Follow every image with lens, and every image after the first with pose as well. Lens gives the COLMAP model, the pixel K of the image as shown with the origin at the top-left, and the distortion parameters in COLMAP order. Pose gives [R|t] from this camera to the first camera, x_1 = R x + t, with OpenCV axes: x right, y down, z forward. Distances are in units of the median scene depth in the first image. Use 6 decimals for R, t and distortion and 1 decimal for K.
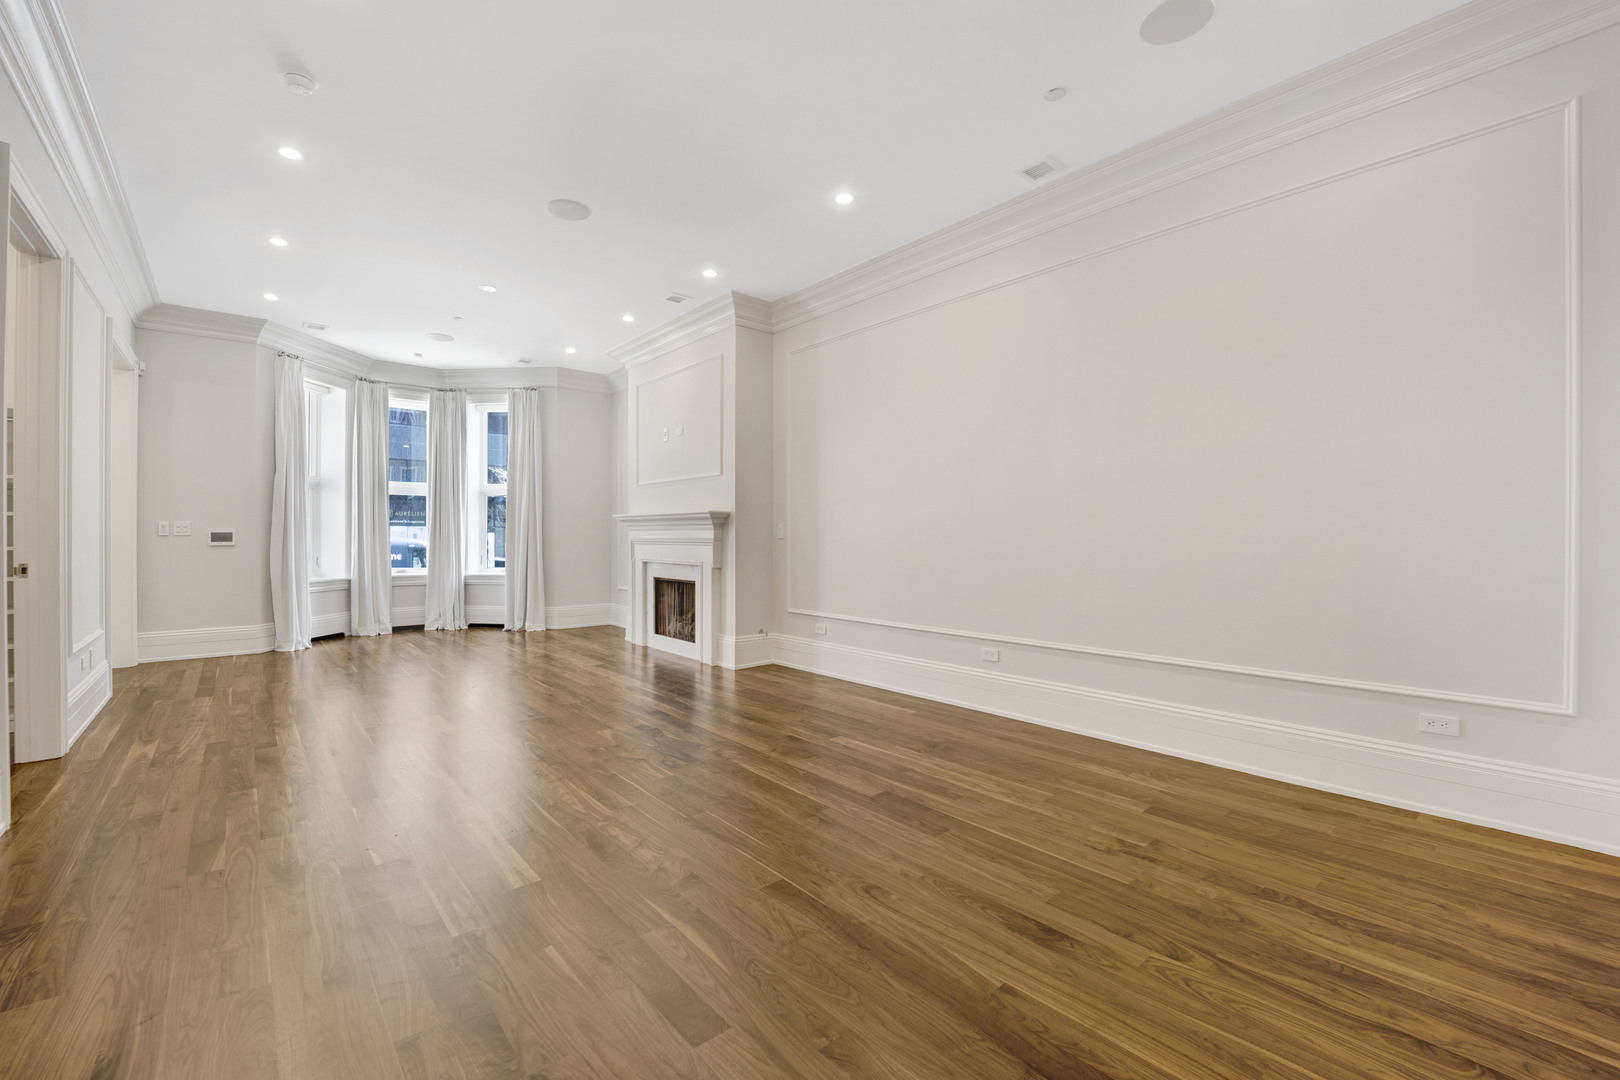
lens RADIAL K [[671.8, 0, 798.8], [0, 671.8, 540.1], [0, 0, 1]] dist [-0.017929, -0.001313]
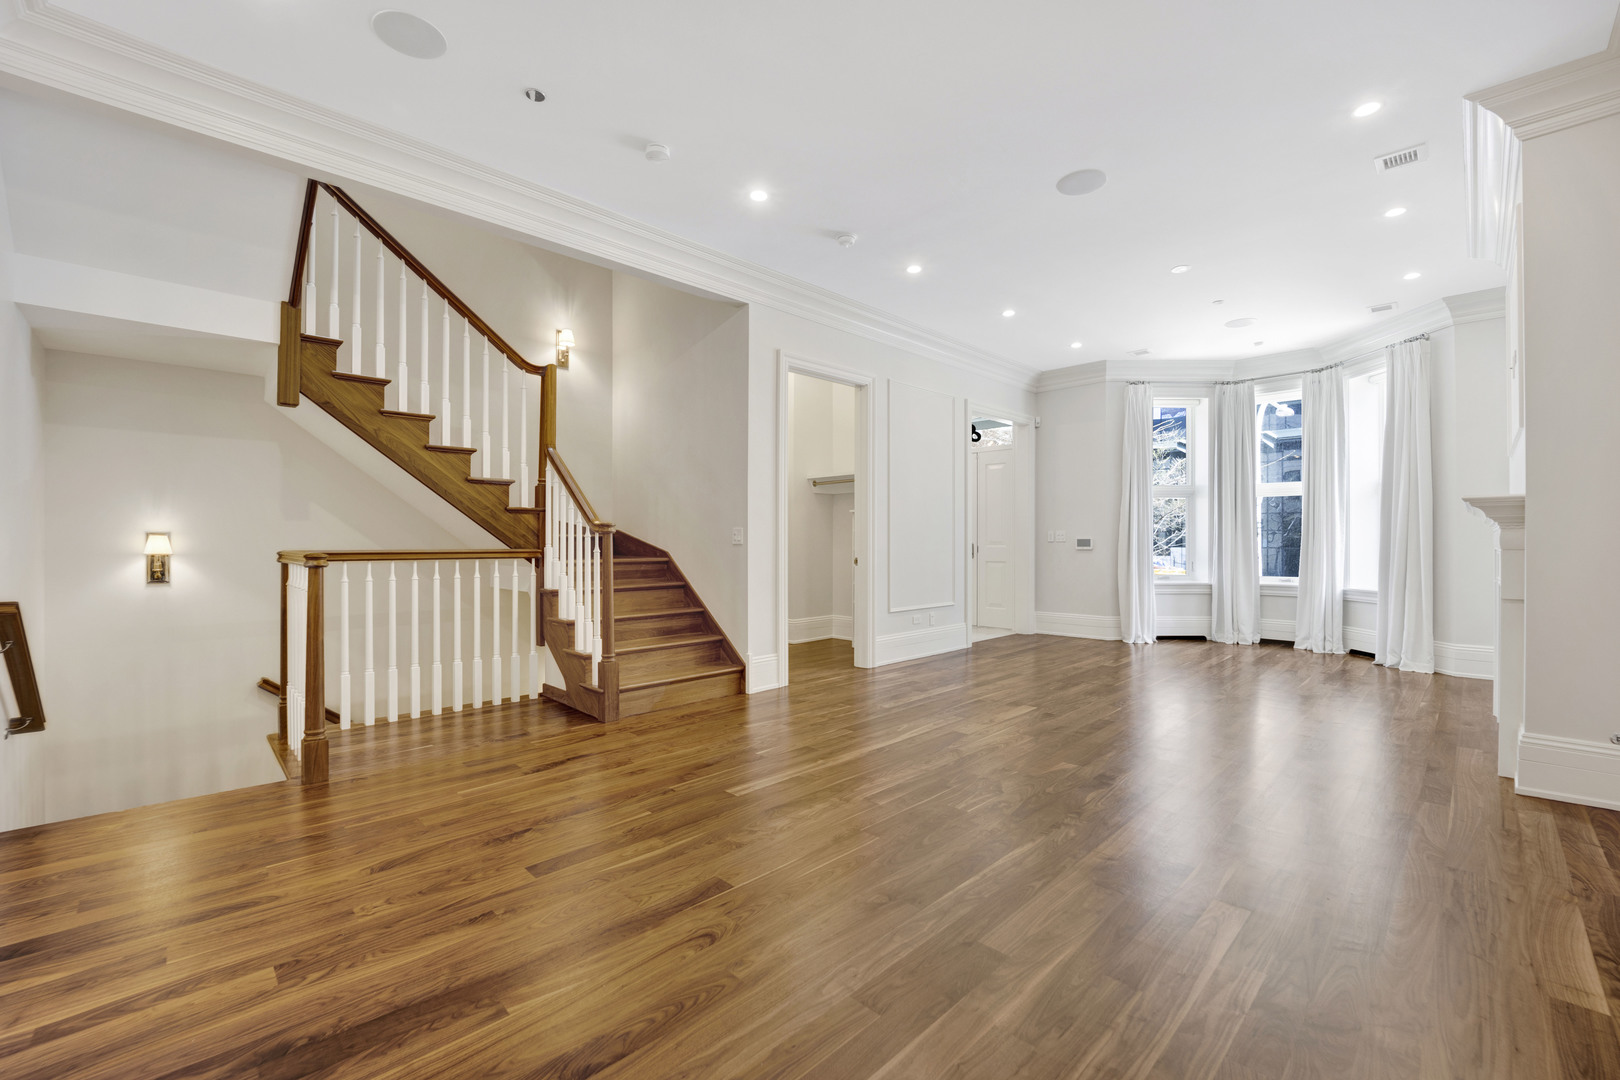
lens RADIAL K [[671.8, 0, 801.5], [0, 671.8, 542.3], [0, 0, 1]] dist [-0.017929, -0.001313]
pose [[0.064721, -0.001566, -0.997902, 0.325012], [-0.001838, 0.999997, -0.001689, -0.002337], [0.997902, 0.001943, 0.064718, 0.342606]]
